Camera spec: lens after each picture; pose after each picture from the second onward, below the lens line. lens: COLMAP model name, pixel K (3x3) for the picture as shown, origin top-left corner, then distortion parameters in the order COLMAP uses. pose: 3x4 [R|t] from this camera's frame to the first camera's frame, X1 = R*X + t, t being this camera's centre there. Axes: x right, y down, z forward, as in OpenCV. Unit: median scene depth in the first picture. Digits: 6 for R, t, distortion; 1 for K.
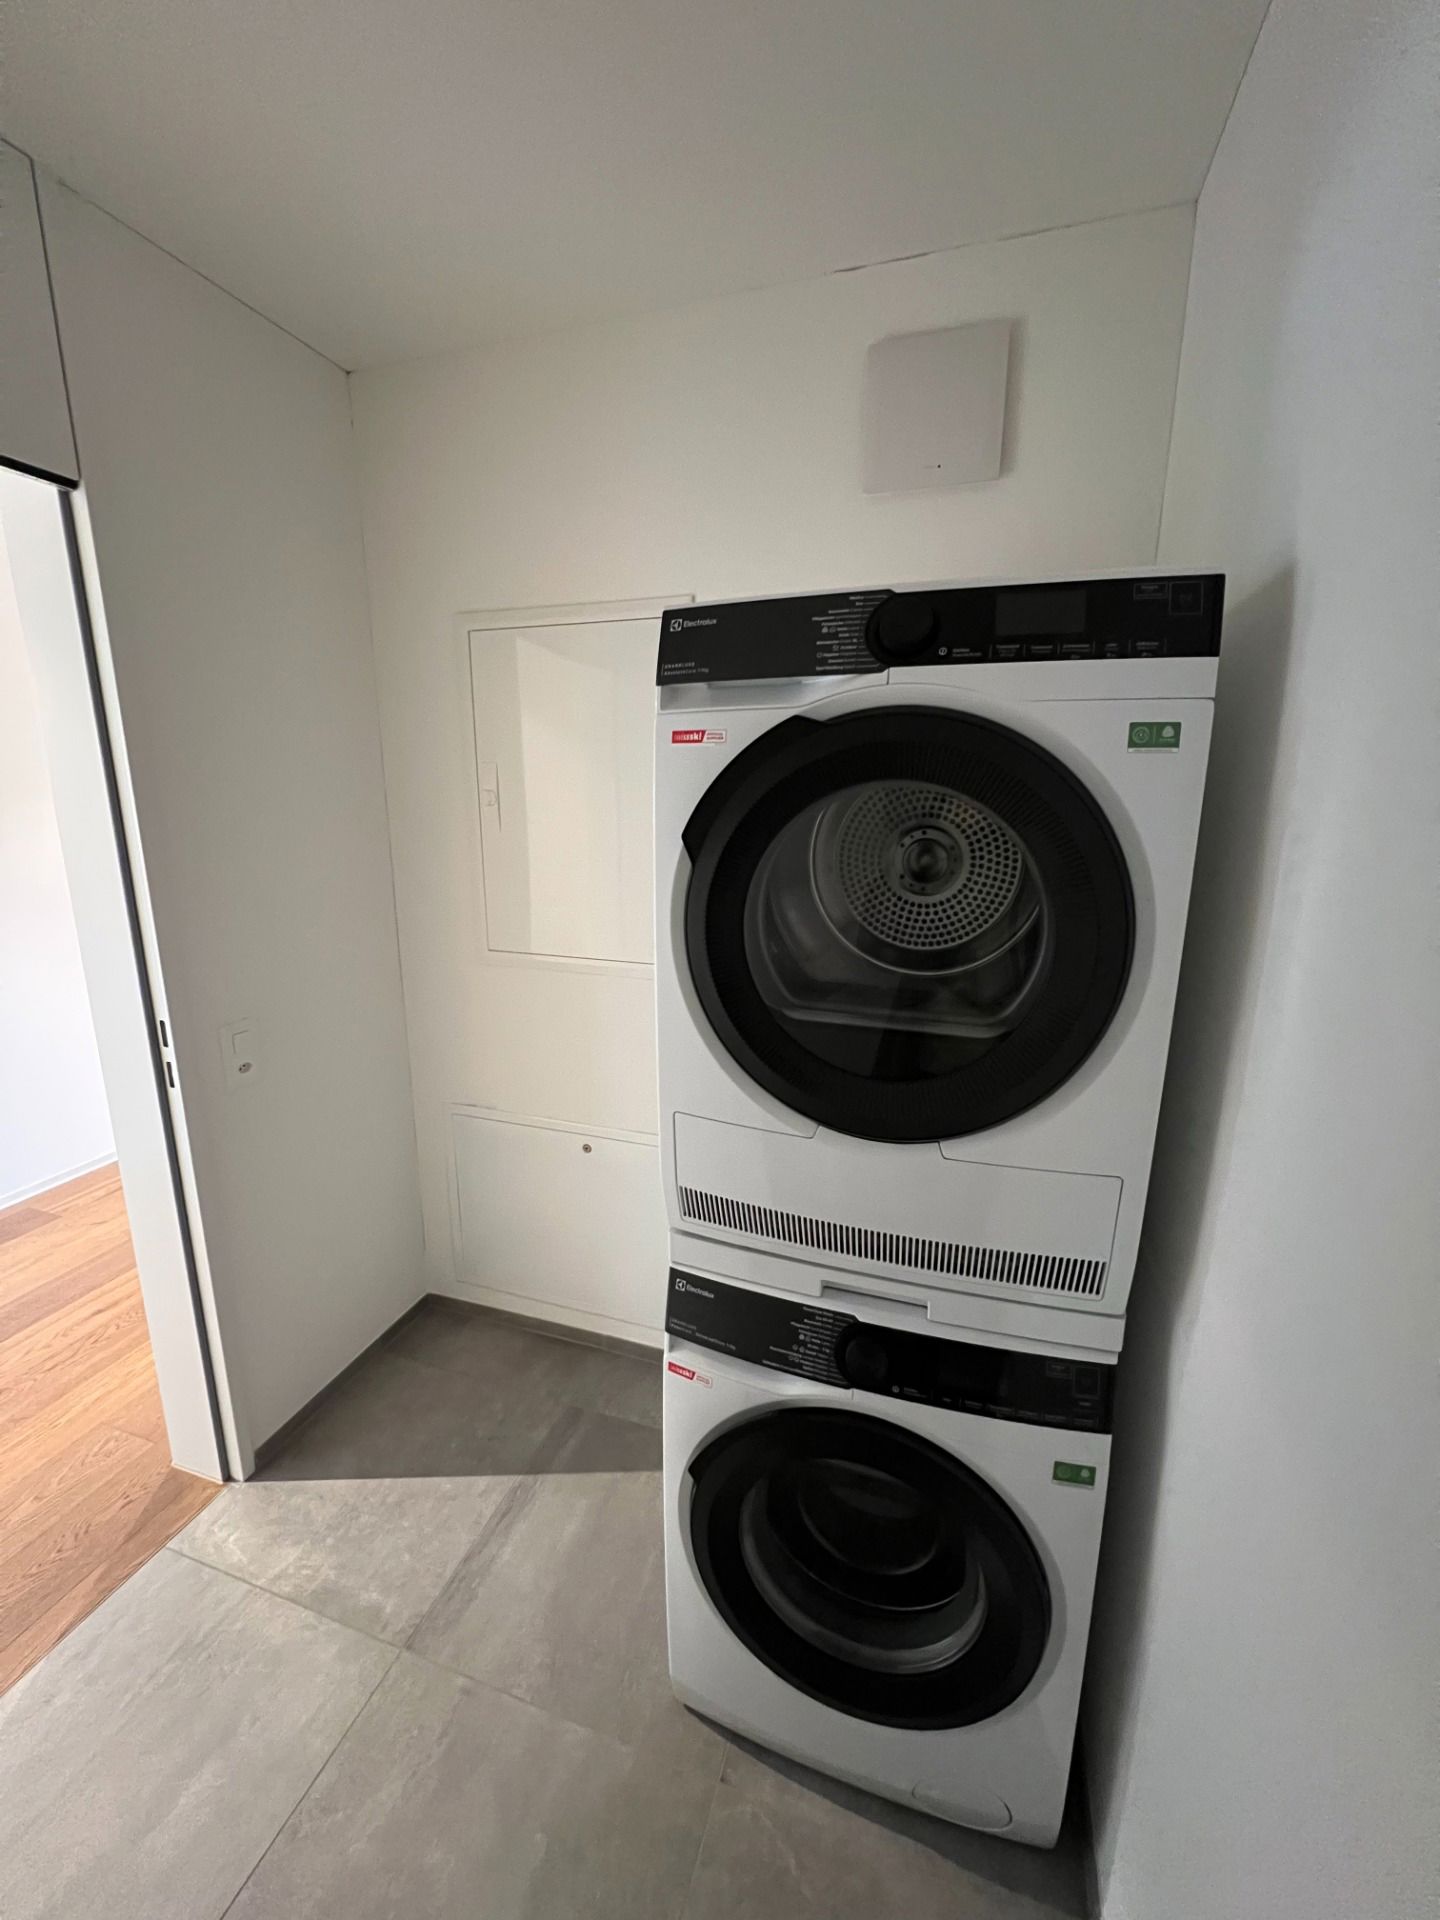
lens RADIAL K [[766.1, 0, 716.8], [0, 766.1, 963.2], [0, 0, 1]] dist [0.002709, 0.000496]
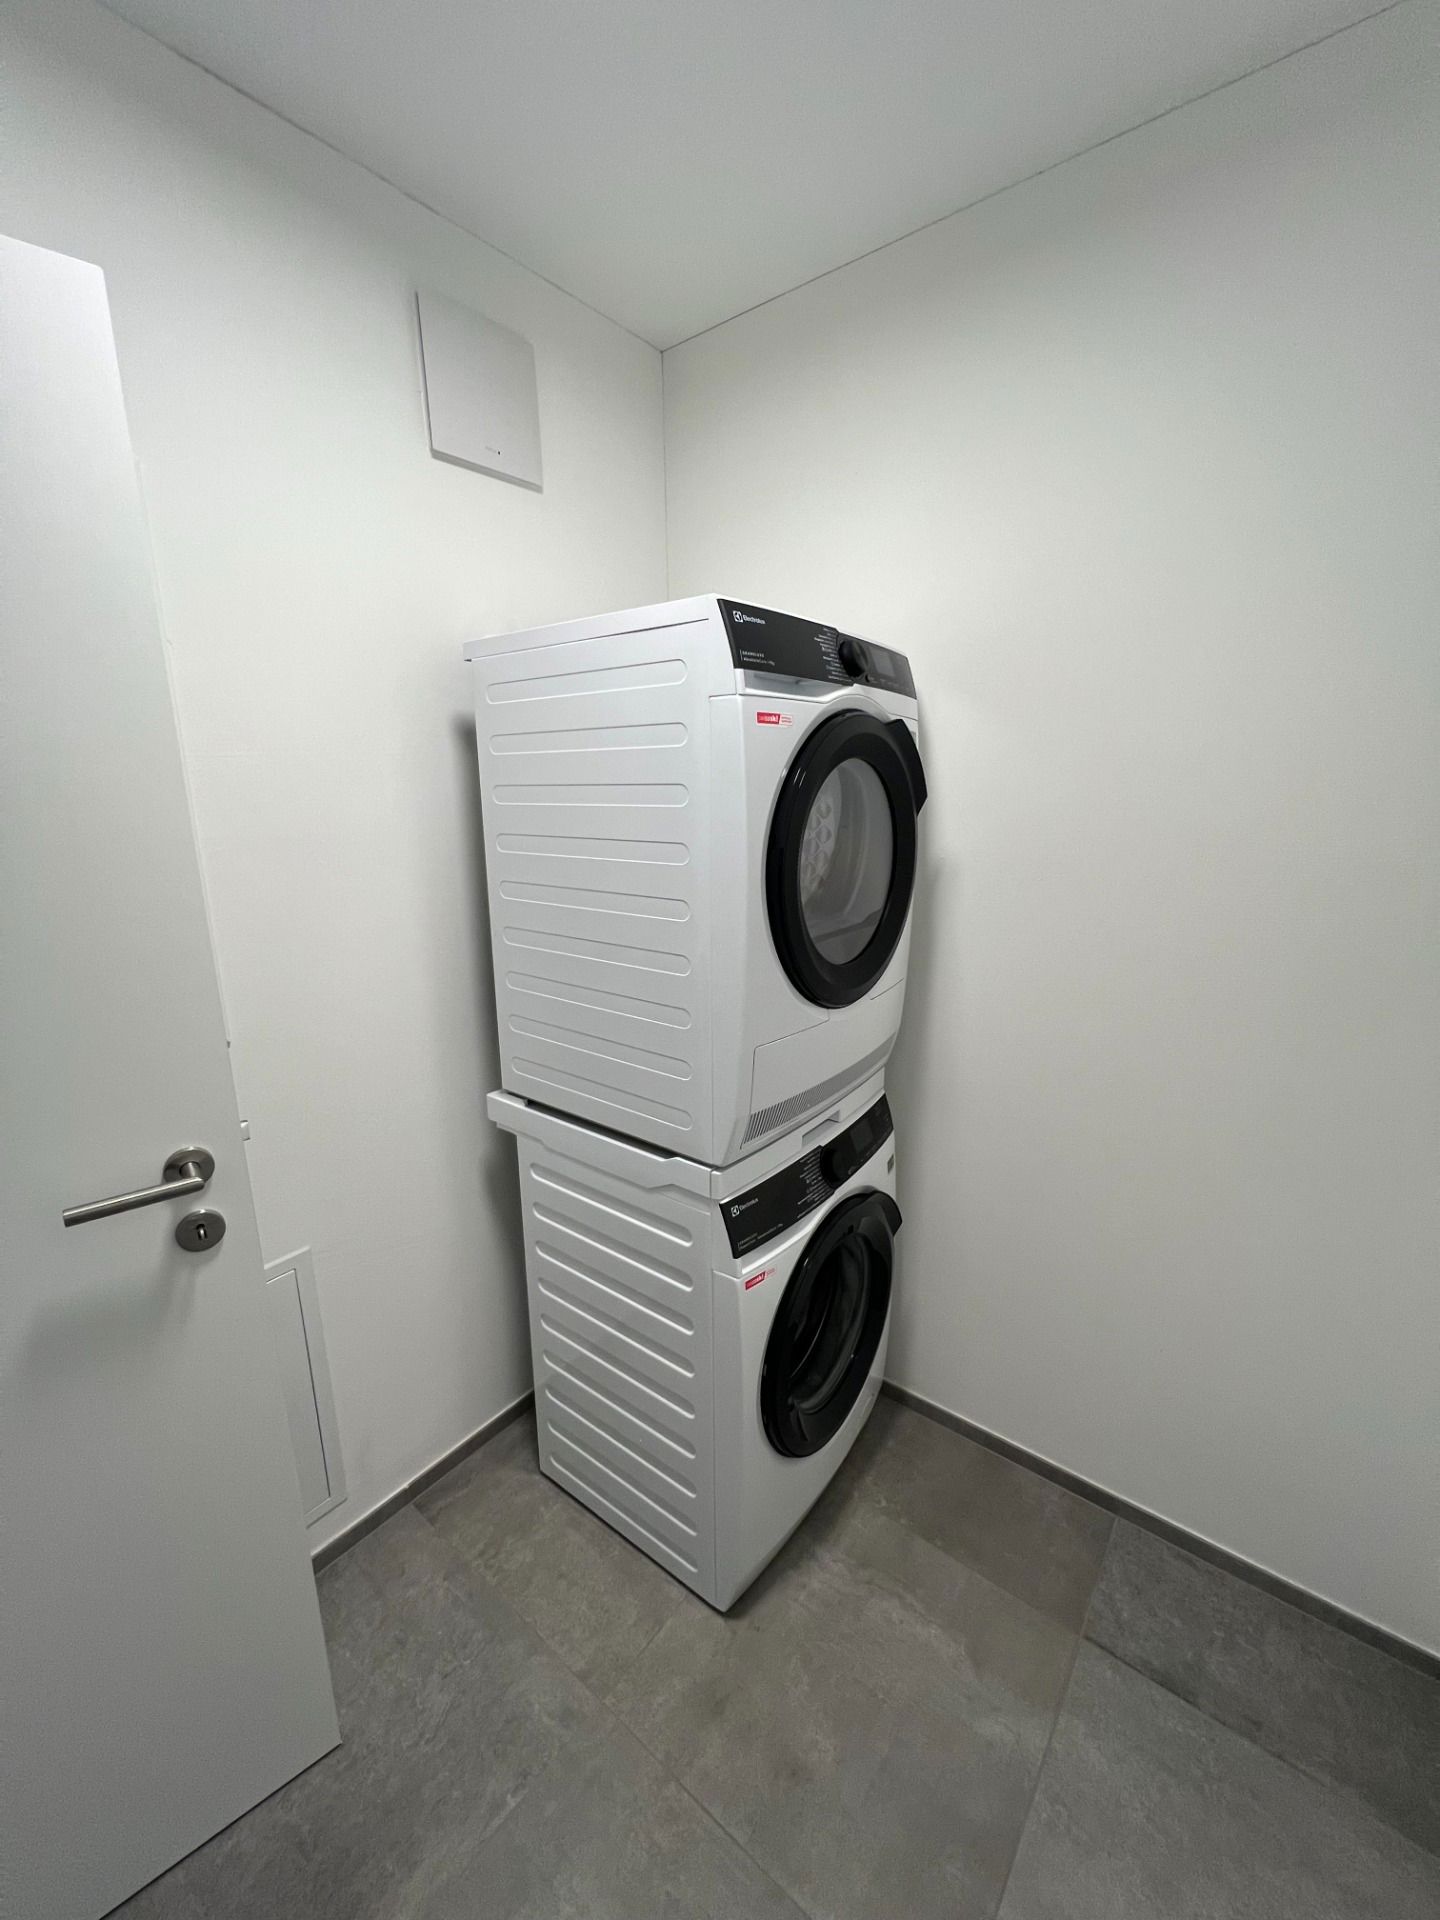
lens RADIAL K [[766.1, 0, 716.8], [0, 766.1, 963.2], [0, 0, 1]] dist [0.002709, 0.000496]
pose [[0.324303, -0.225767, 0.918617, -1.214332], [0.210488, 0.963978, 0.162606, -0.140509], [-0.922238, 0.140624, 0.360142, 0.696850]]
